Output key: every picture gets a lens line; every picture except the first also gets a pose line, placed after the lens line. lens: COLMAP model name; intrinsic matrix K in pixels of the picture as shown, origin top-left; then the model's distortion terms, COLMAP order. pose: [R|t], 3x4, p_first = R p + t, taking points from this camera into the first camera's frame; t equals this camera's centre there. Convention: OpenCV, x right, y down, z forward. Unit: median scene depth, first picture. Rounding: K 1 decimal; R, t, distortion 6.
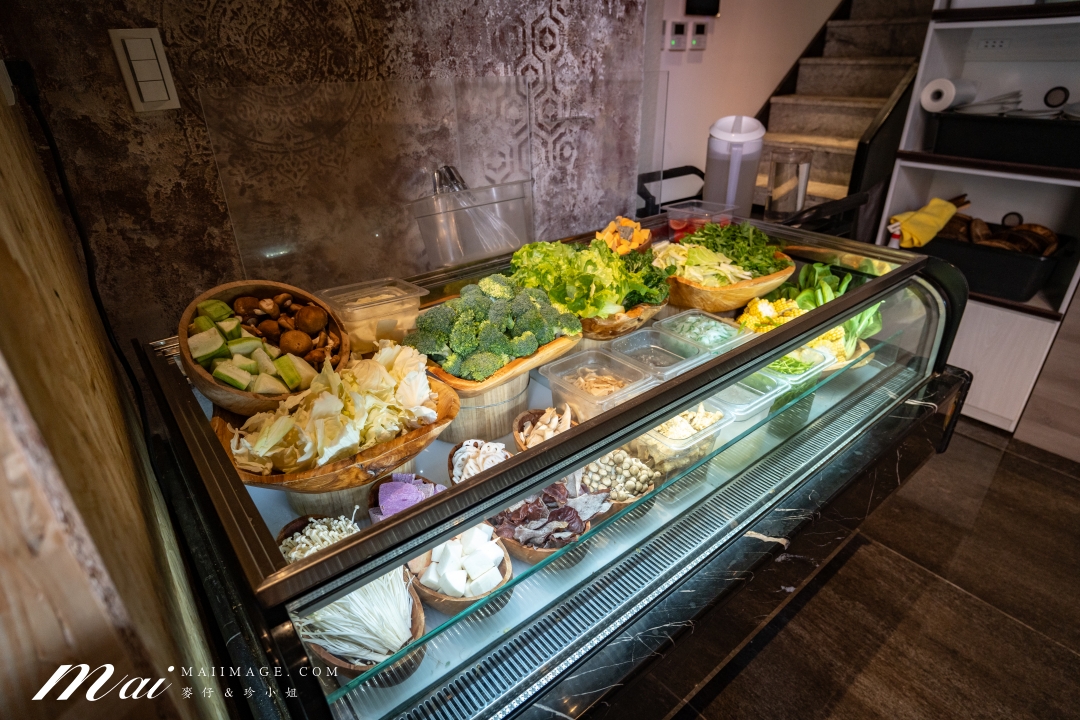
lens RADIAL K [[591.7, 0, 540.0], [0, 591.7, 360.0], [0, 0, 1]] dist [-0.018631, -0.000168]
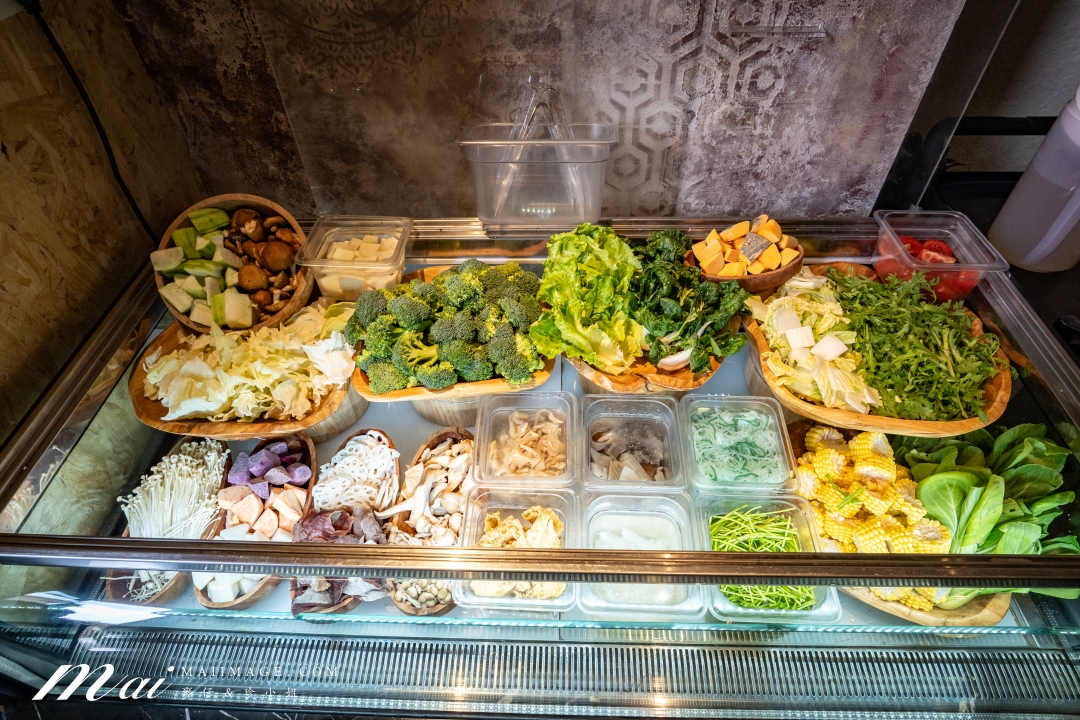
lens RADIAL K [[591.7, 0, 540.0], [0, 591.7, 360.0], [0, 0, 1]] dist [-0.018631, -0.000168]
pose [[0.751693, 0.482057, -0.450087, 0.366596], [-0.286608, 0.853412, 0.435366, -0.366782], [0.593981, -0.198263, 0.779666, 0.345295]]
